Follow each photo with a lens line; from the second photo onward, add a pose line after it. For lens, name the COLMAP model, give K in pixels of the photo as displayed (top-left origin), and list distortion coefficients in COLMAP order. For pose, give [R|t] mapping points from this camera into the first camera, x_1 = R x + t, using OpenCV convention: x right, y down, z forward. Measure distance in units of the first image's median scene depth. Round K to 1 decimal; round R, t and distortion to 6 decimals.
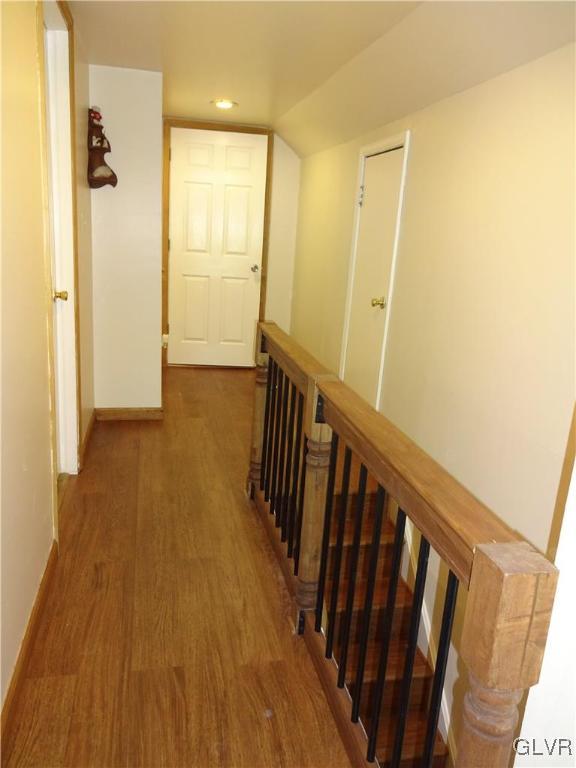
lens RADIAL K [[576.4, 0, 287.5], [0, 576.4, 382.6], [0, 0, 1]] dist [0.013239, -0.007723]
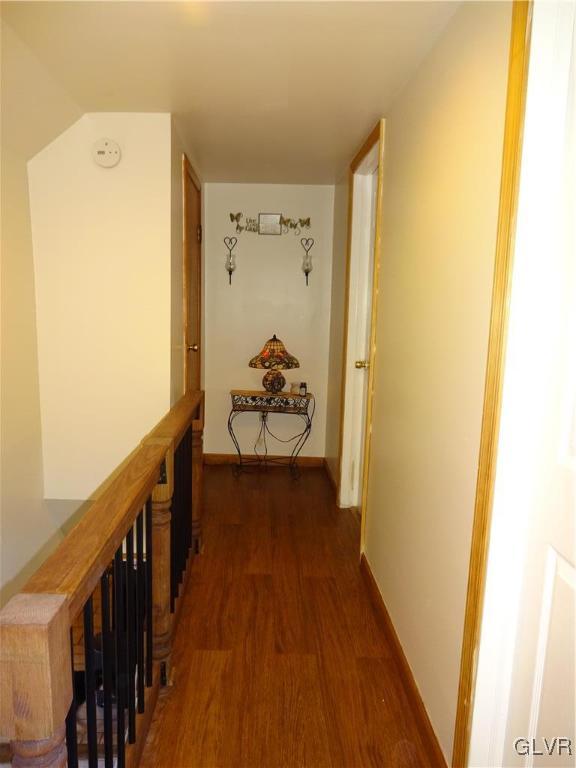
lens RADIAL K [[576.4, 0, 287.0], [0, 576.4, 384.1], [0, 0, 1]] dist [0.013239, -0.007723]
pose [[-0.978924, -0.117616, 0.166957, -0.341905], [-0.041093, 0.914231, 0.403104, -0.548130], [-0.200049, 0.387747, -0.899796, 1.877946]]
